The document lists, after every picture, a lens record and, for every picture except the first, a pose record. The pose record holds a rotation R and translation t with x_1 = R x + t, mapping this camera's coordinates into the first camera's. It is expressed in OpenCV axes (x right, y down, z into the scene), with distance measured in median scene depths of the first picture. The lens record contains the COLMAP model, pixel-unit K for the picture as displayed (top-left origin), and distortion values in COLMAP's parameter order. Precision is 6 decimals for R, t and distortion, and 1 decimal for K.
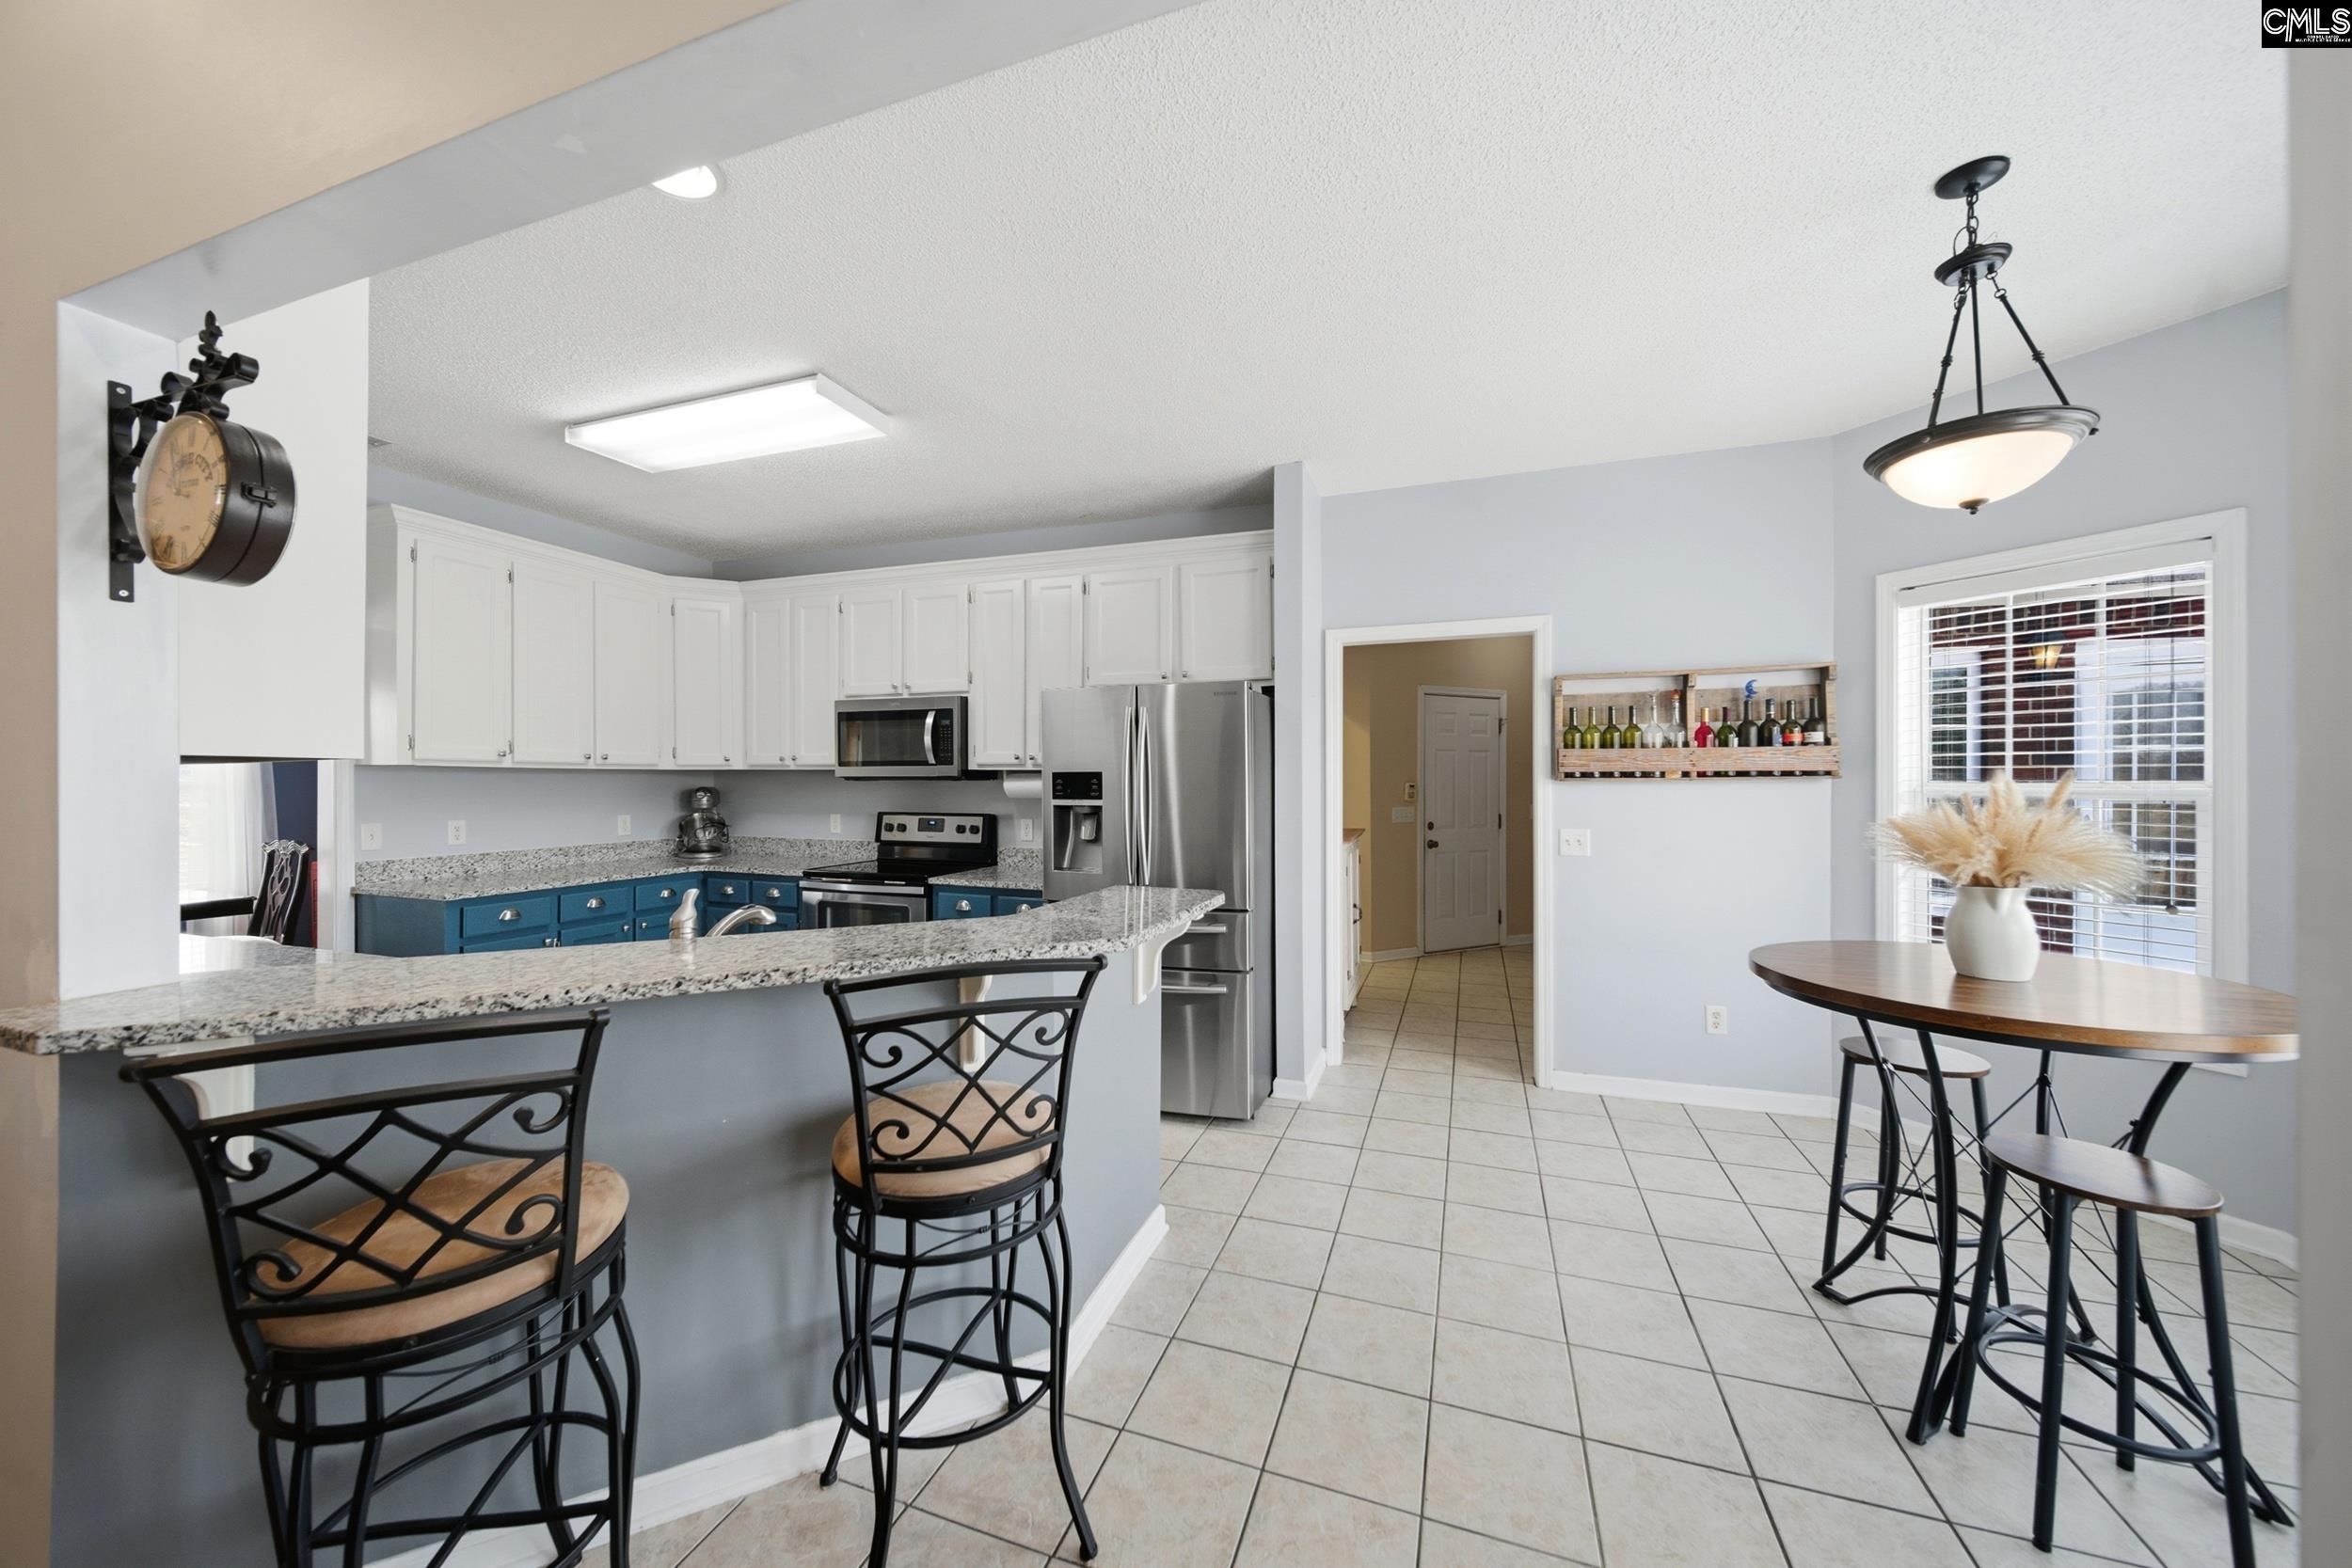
lens RADIAL K [[833.0, 0, 1182.0], [0, 833.0, 781.3], [0, 0, 1]] dist [-0.001489, -0.000157]
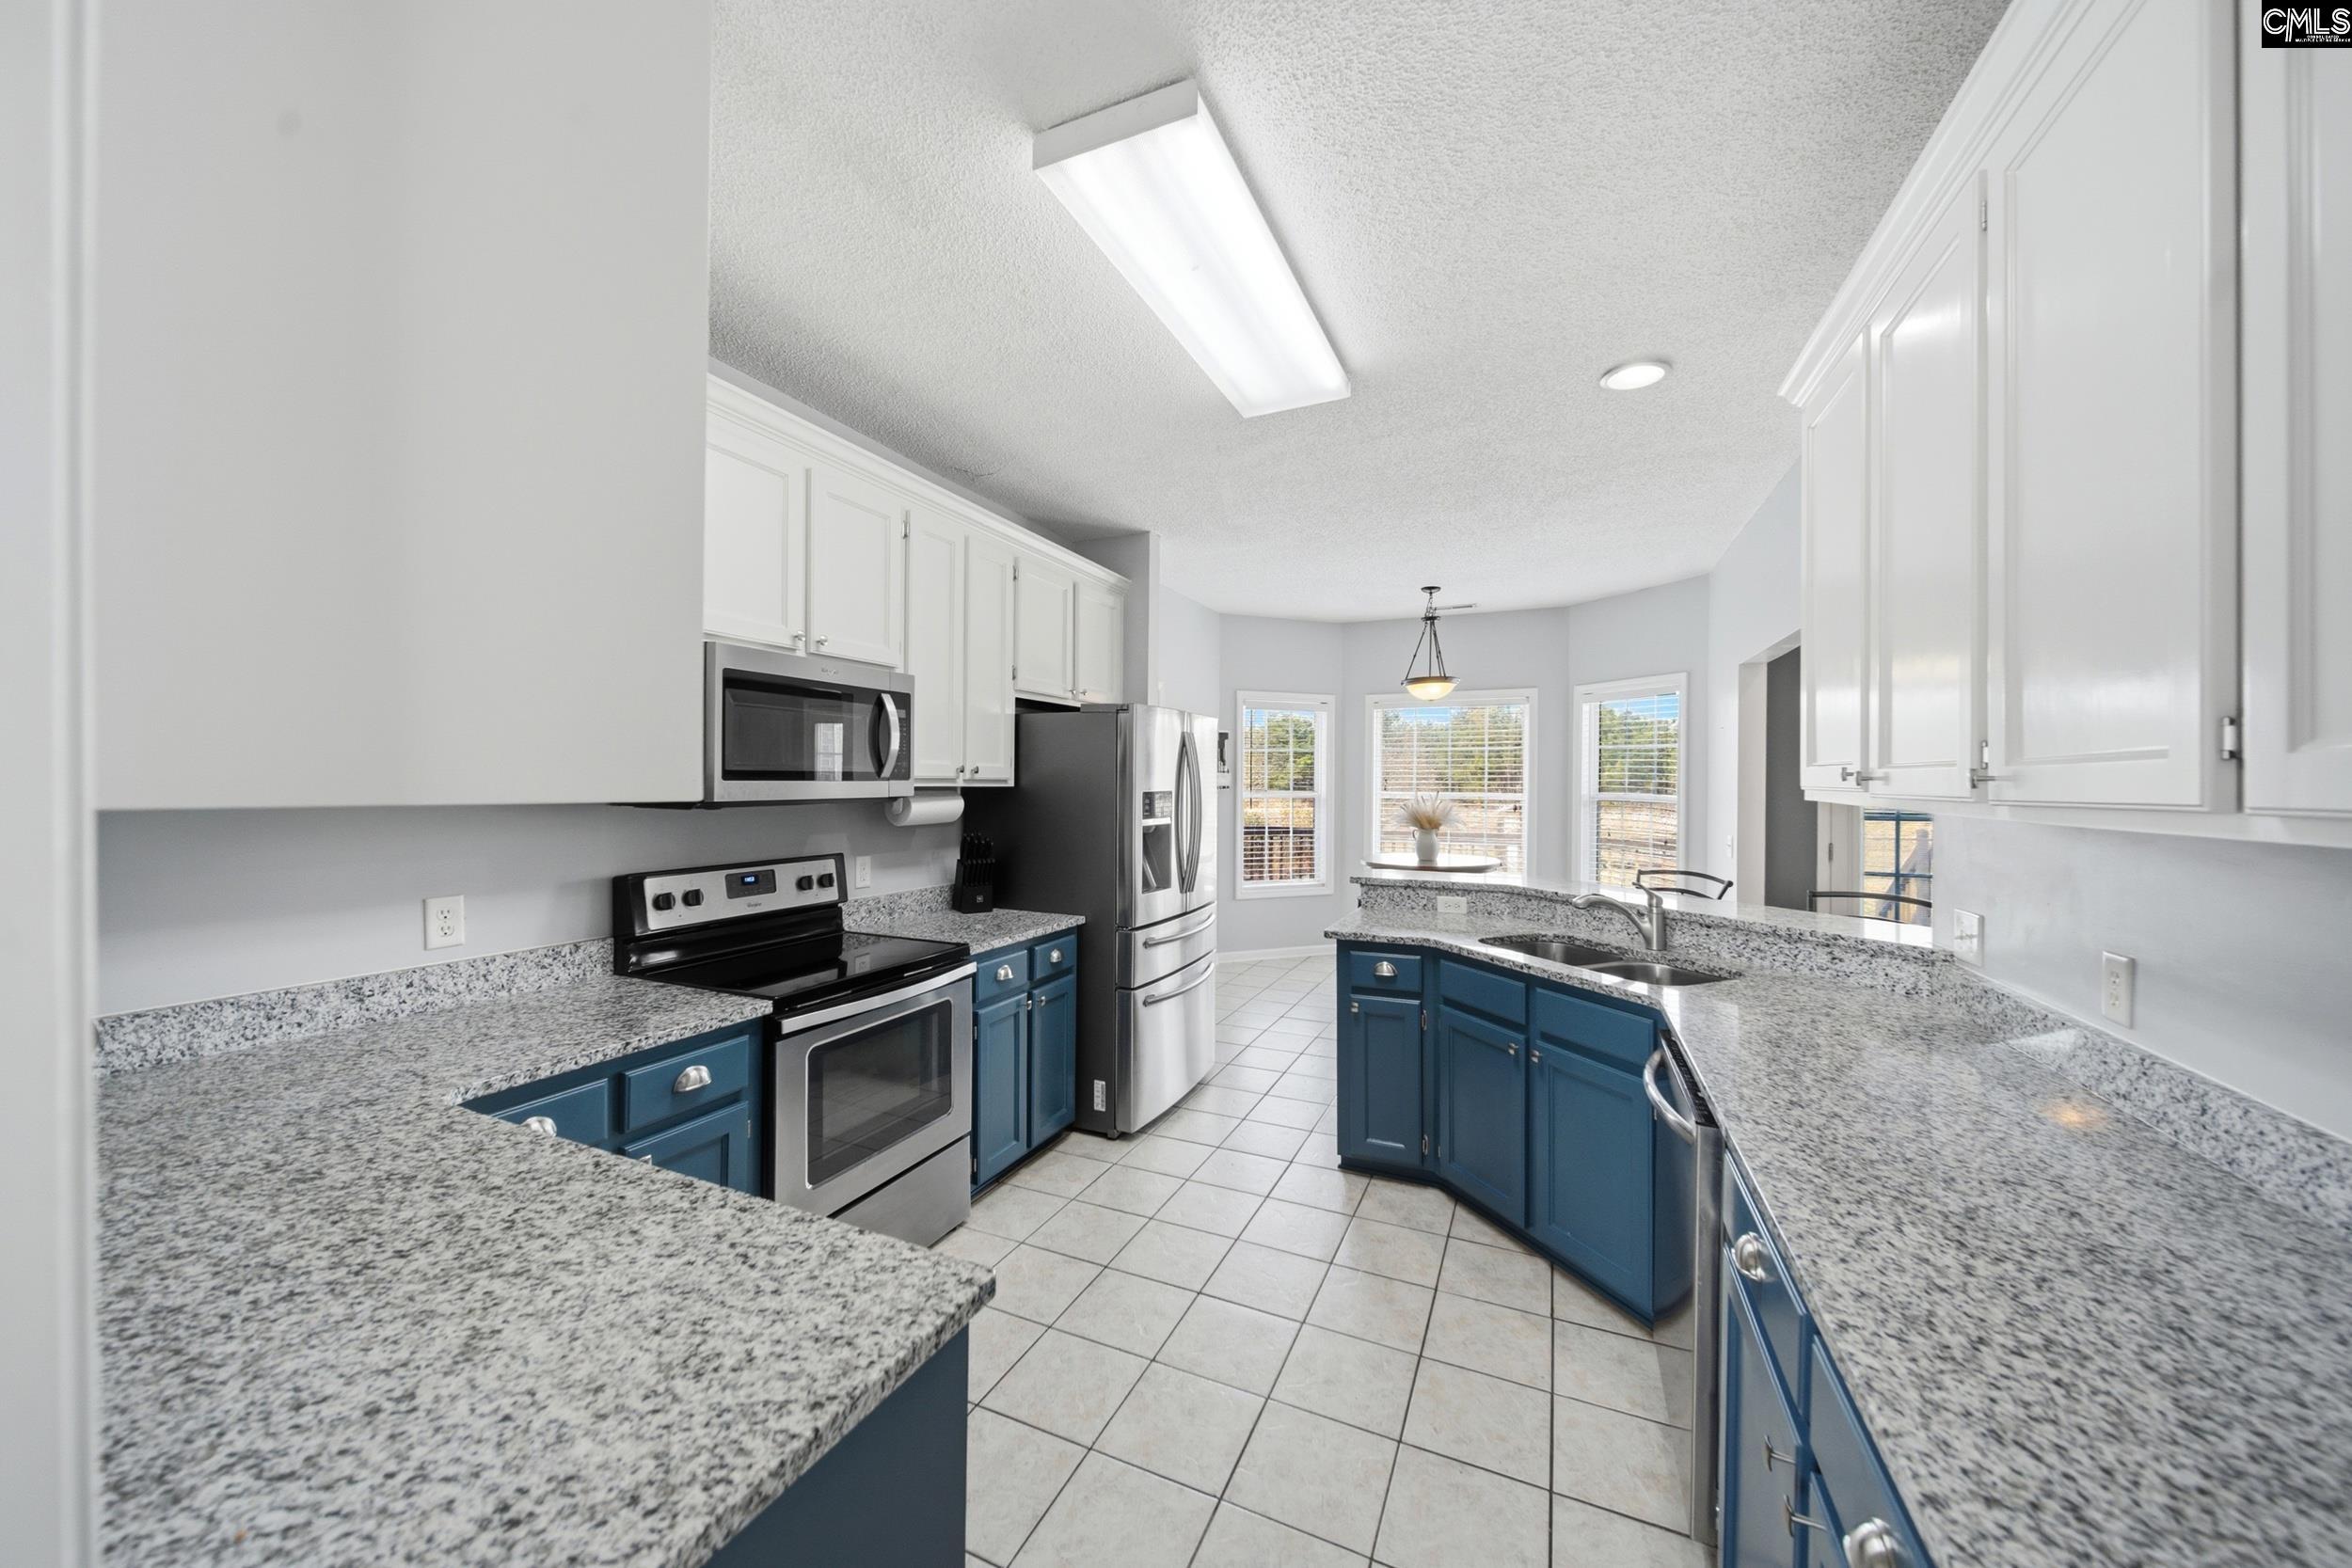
lens RADIAL K [[833.0, 0, 1182.0], [0, 833.0, 781.3], [0, 0, 1]] dist [-0.001489, -0.000157]
pose [[0.077573, -0.001355, 0.996986, -1.041450], [-0.013670, 0.999904, 0.002422, -0.026291], [-0.996893, -0.013816, 0.077547, 0.841500]]
